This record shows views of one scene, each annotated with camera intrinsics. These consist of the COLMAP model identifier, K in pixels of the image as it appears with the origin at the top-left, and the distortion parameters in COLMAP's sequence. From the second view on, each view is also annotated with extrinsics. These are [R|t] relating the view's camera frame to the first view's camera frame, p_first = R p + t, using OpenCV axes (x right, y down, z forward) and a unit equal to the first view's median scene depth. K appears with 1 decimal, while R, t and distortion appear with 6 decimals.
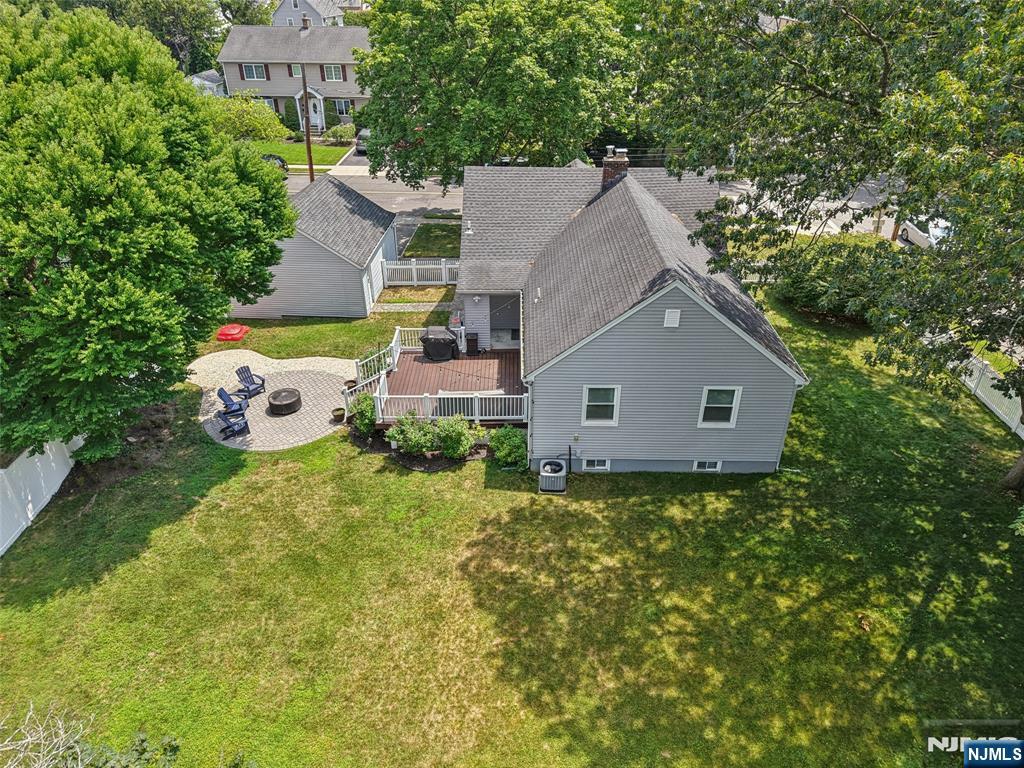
lens RADIAL K [[705.3, 0, 512.0], [0, 705.3, 384.0], [0, 0, 1]] dist [0.036816, -0.001173]
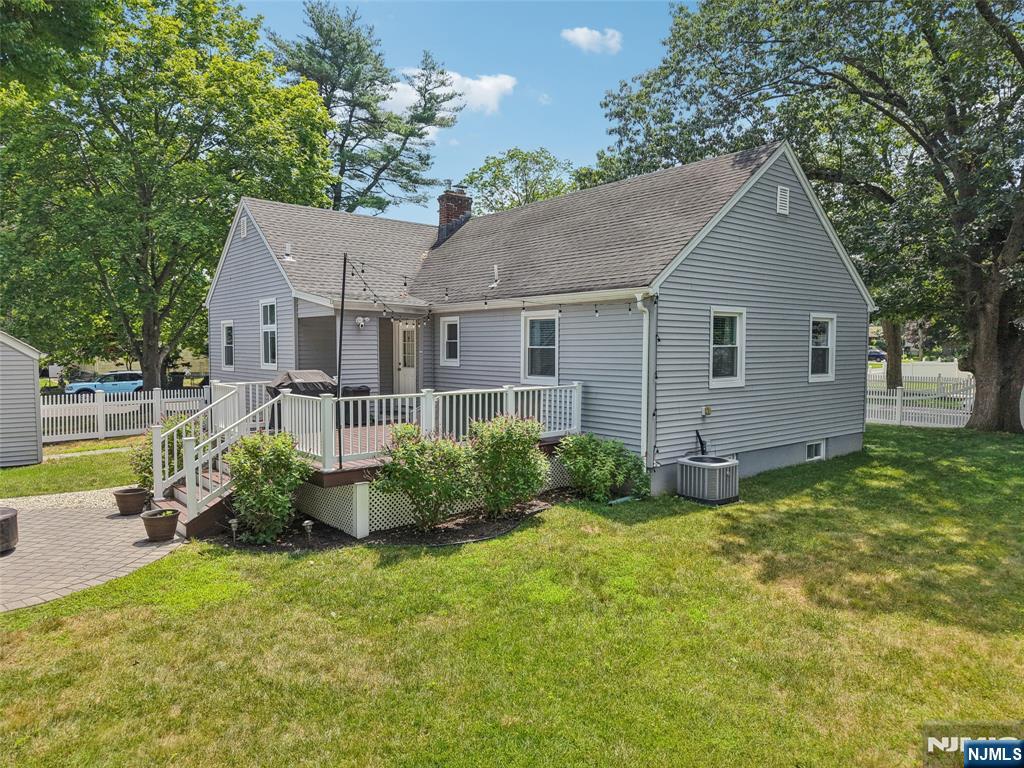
lens RADIAL K [[699.2, 0, 512.0], [0, 699.2, 384.0], [0, 0, 1]] dist [-0.003810, -0.002687]
pose [[0.766129, -0.033263, 0.641826, -0.403776], [0.329224, 0.877990, -0.347483, 0.206038], [-0.551958, 0.477521, 0.683605, 0.698137]]
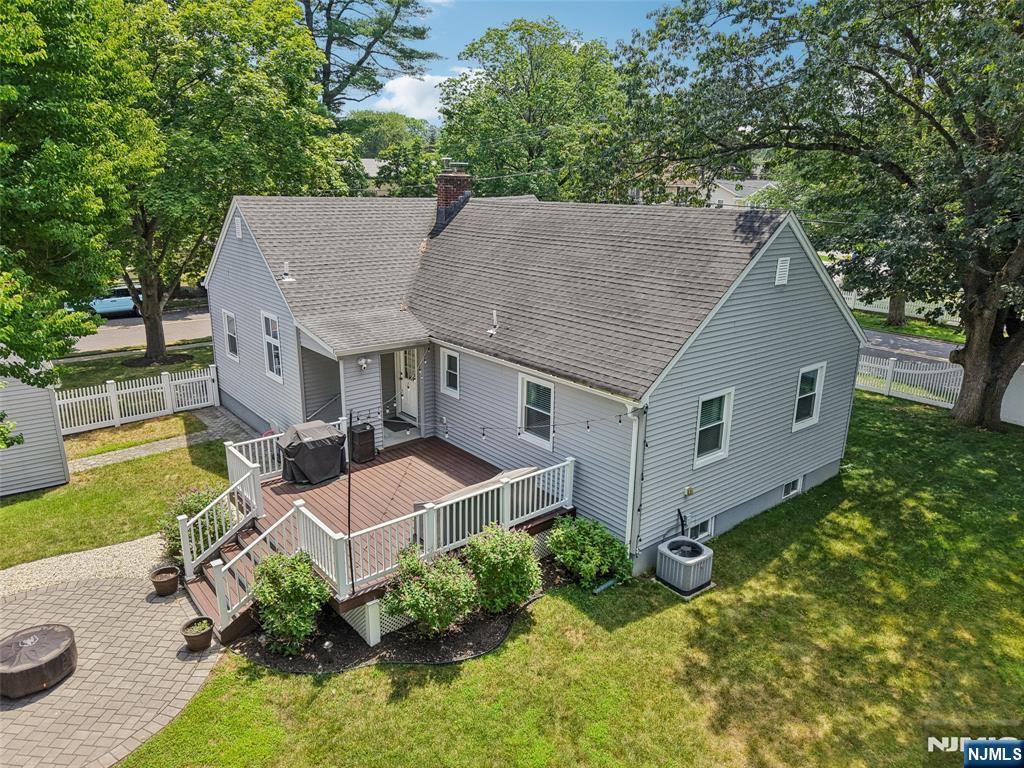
lens RADIAL K [[709.1, 0, 512.0], [0, 709.1, 384.0], [0, 0, 1]] dist [-0.003717, -0.003439]
pose [[0.768719, -0.170814, 0.616356, -0.403914], [0.318316, 0.938027, -0.137044, 0.023208], [-0.554749, 0.301544, 0.775451, 0.583516]]
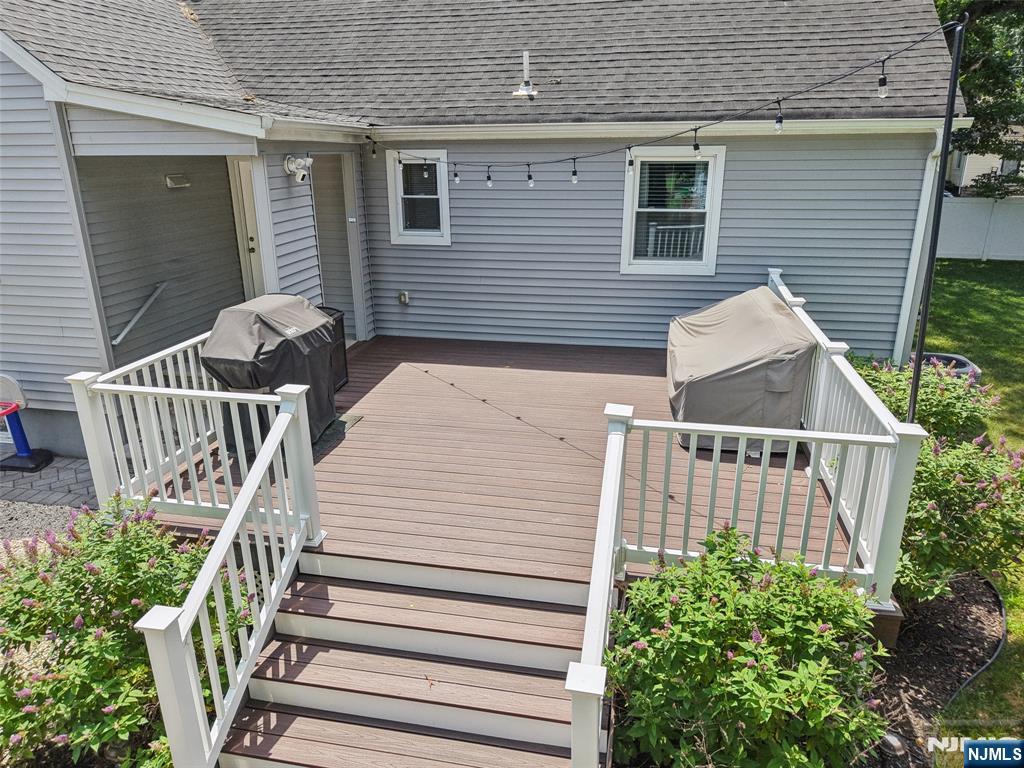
lens RADIAL K [[699.2, 0, 512.0], [0, 699.2, 384.0], [0, 0, 1]] dist [-0.003810, -0.002687]
pose [[0.188980, -0.314629, 0.930212, -0.374954], [0.510407, 0.840739, 0.180673, -0.072470], [-0.838911, 0.440643, 0.319471, 1.099713]]
